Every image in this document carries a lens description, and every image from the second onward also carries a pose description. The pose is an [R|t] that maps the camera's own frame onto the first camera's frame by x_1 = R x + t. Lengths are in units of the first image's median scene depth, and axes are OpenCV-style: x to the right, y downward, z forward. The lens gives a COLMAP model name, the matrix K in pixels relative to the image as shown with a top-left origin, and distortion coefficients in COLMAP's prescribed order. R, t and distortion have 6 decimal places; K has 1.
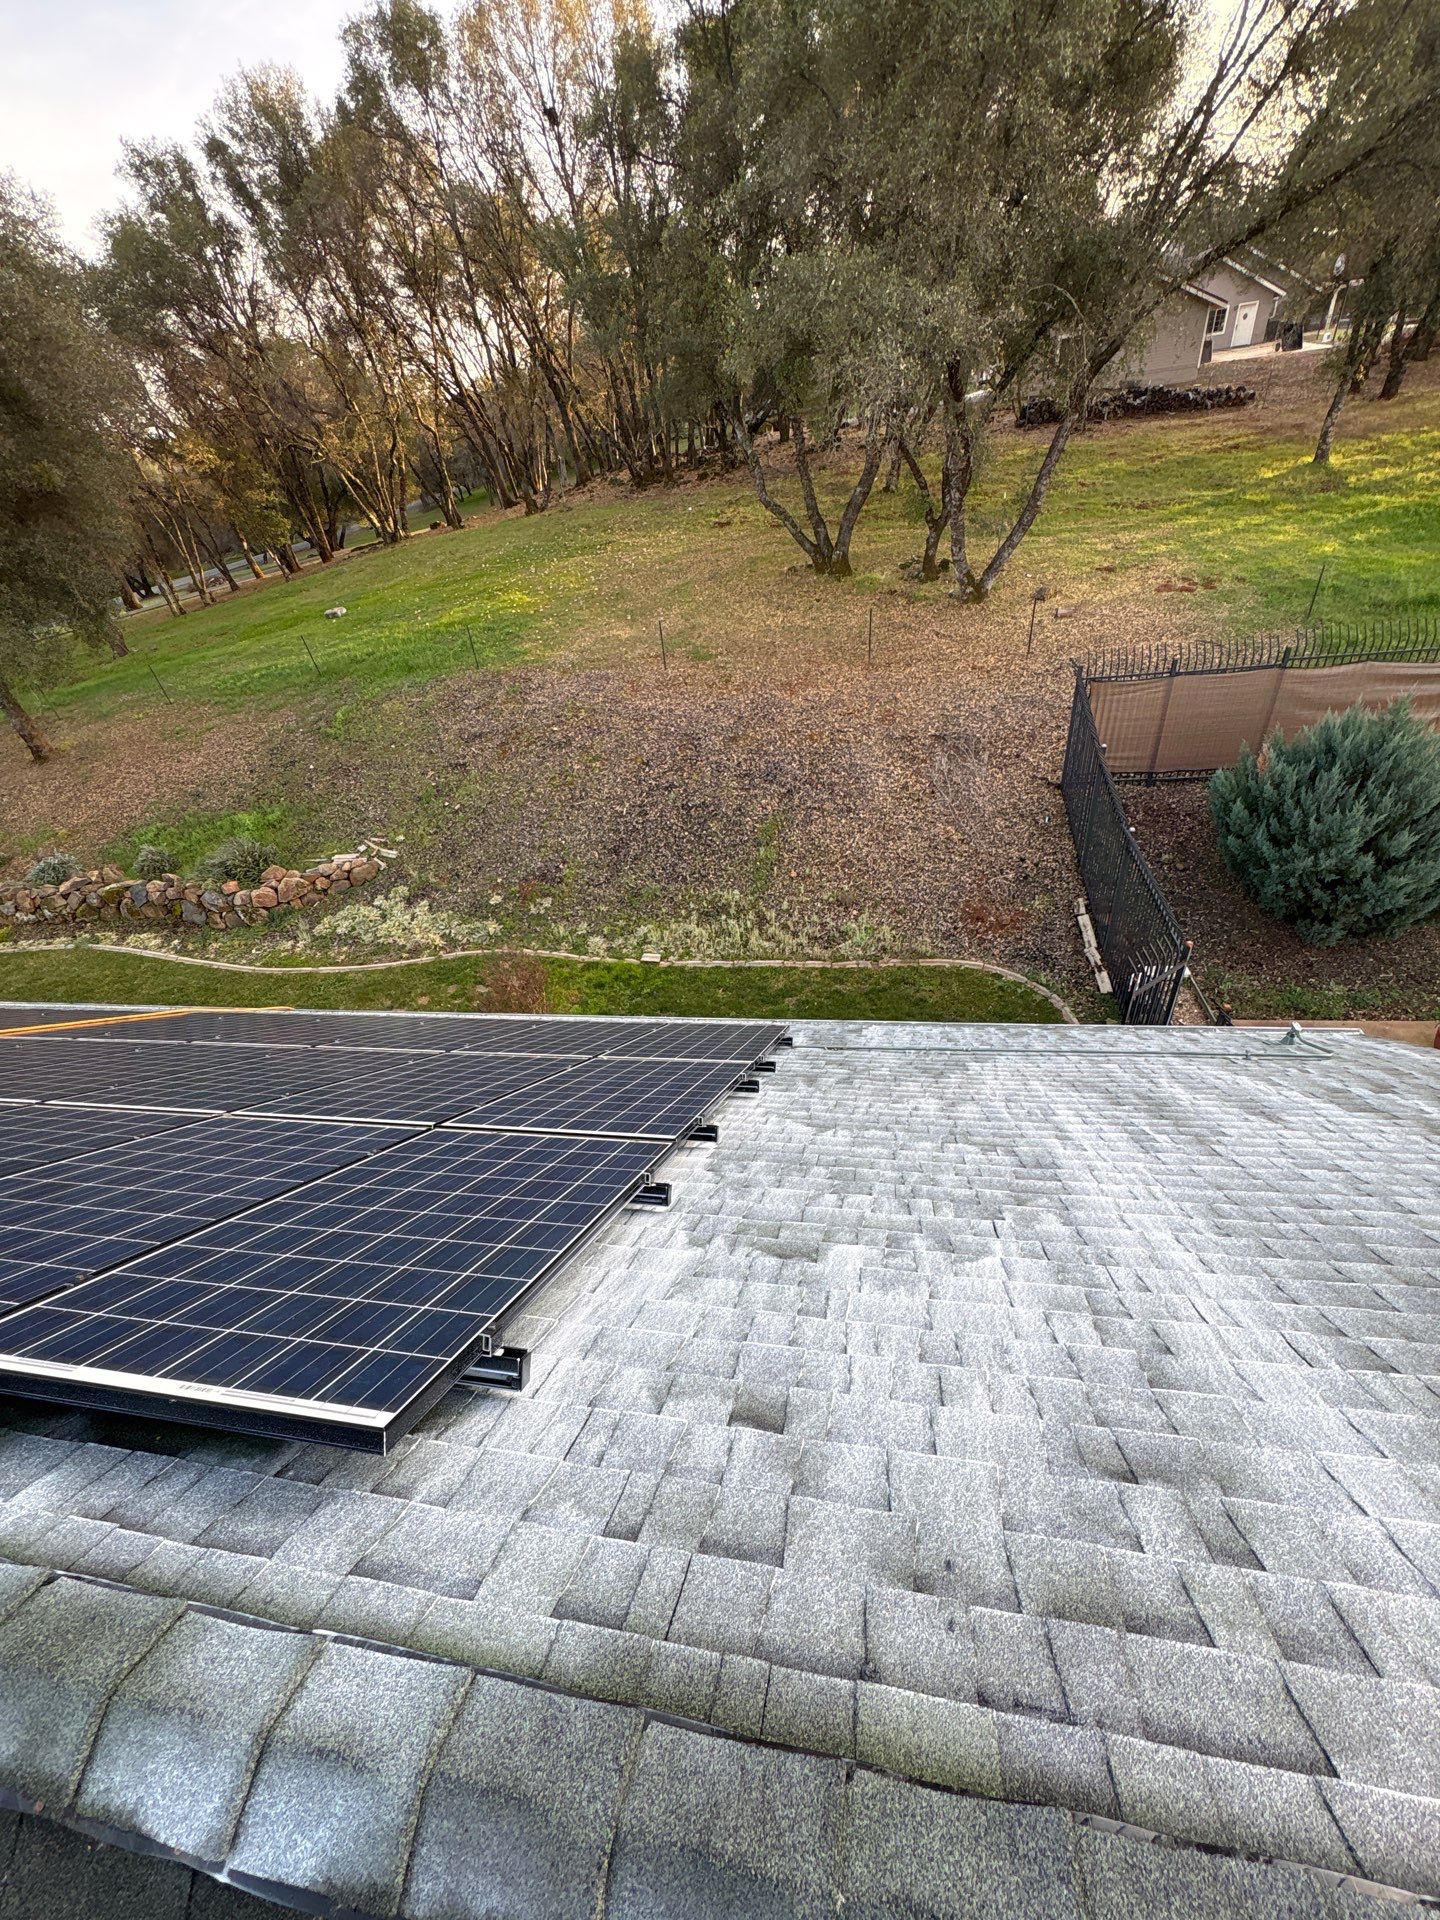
lens RADIAL K [[756.2, 0, 720.0], [0, 756.2, 960.0], [0, 0, 1]] dist [0.003836, -0.003568]
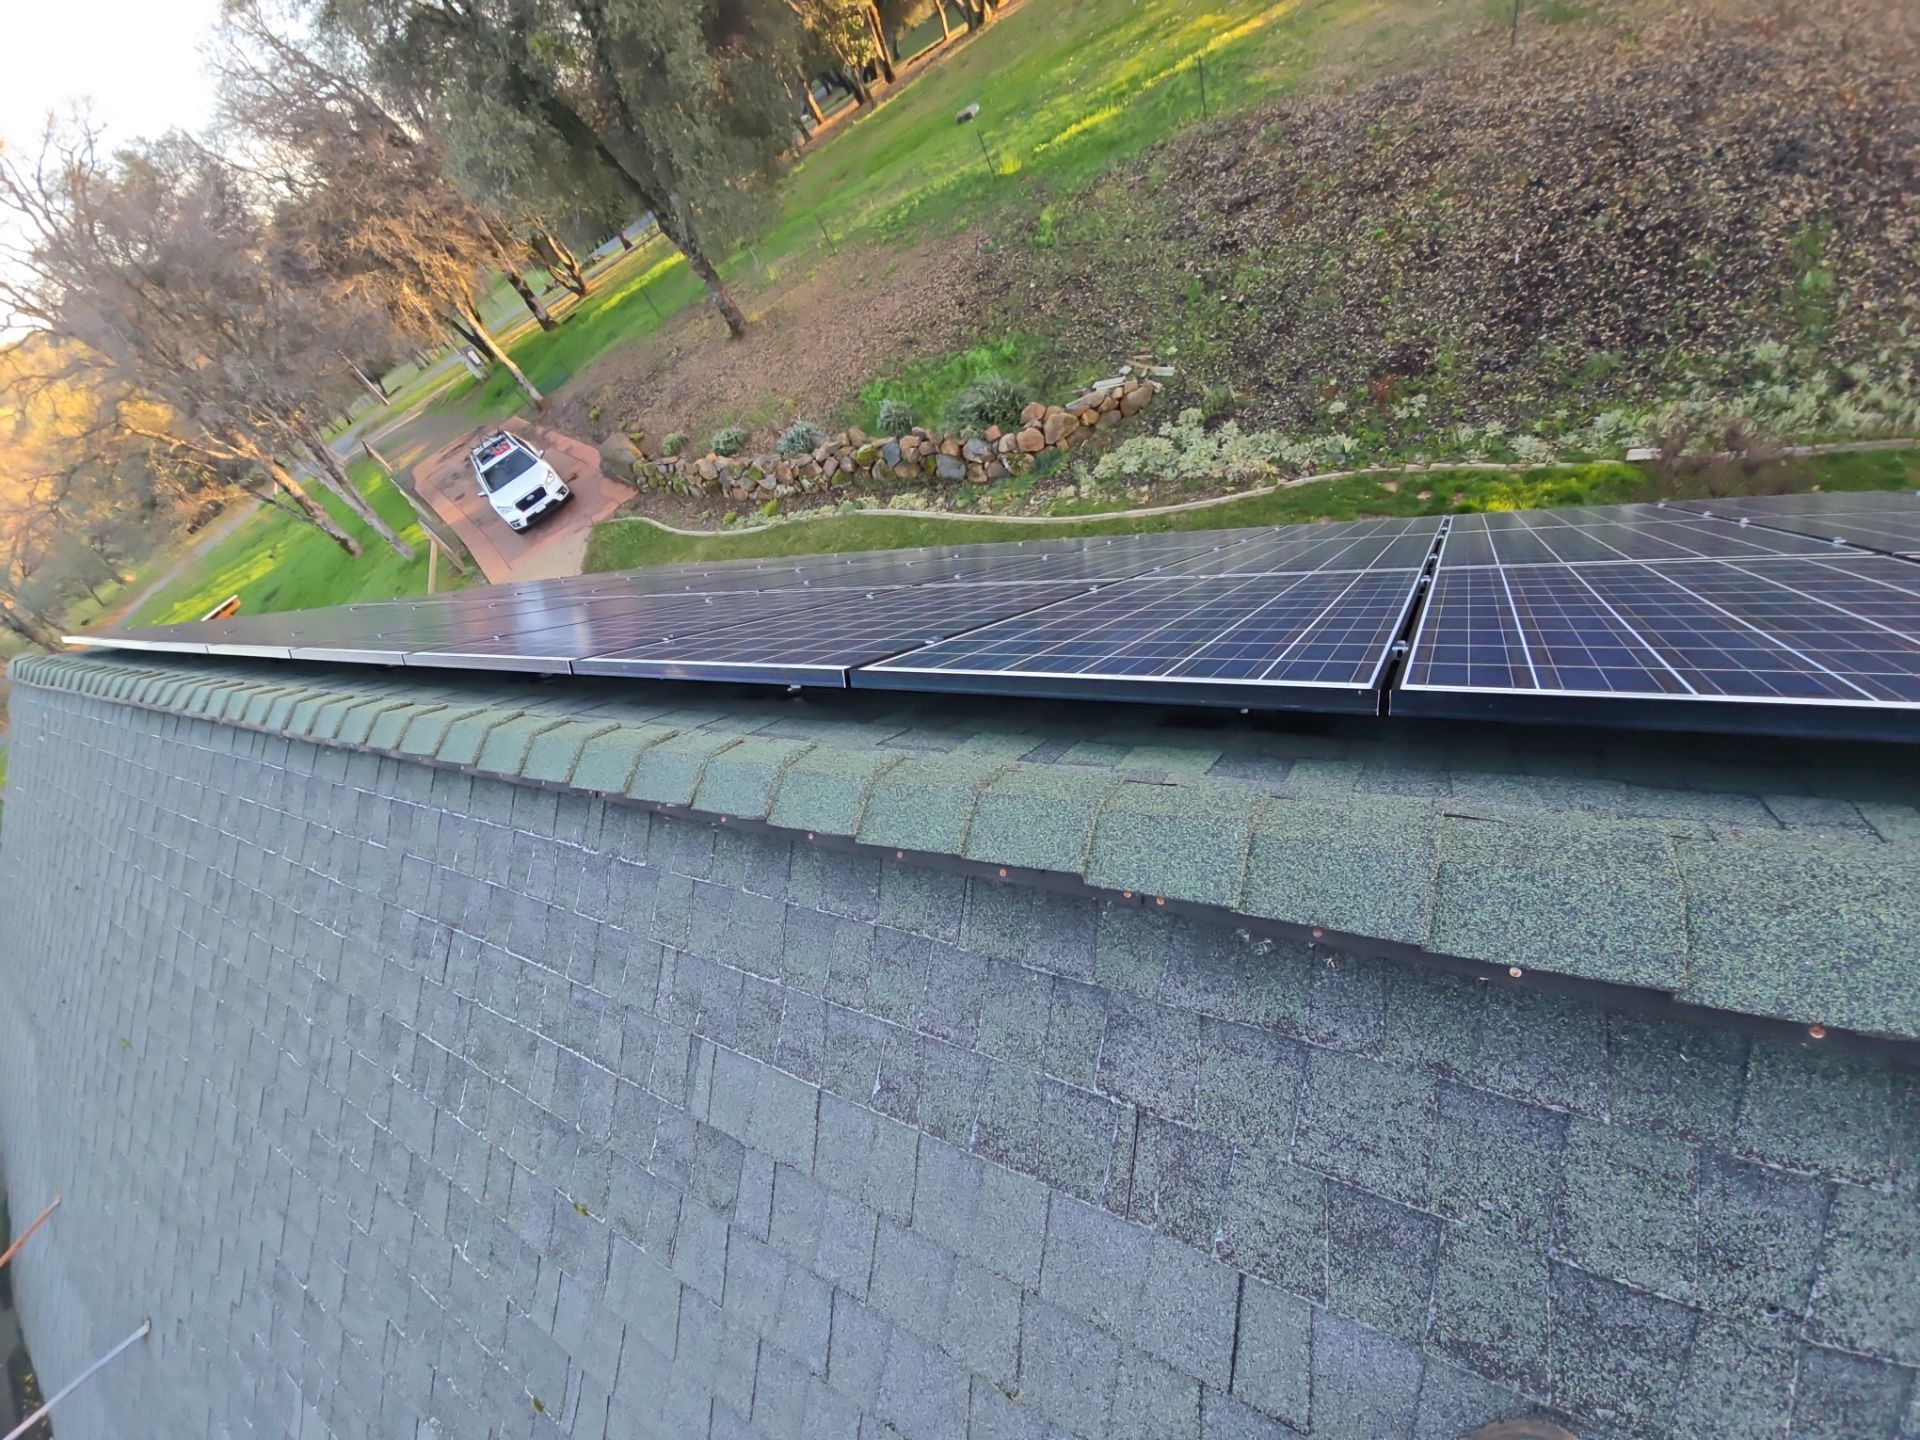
lens RADIAL K [[756.2, 0, 960.0], [0, 756.2, 720.0], [0, 0, 1]] dist [0.003836, -0.003568]
pose [[0.942646, 0.017036, -0.333360, -0.374139], [0.062866, 0.971763, 0.227430, 0.029964], [0.327821, -0.235343, 0.914957, 0.074812]]
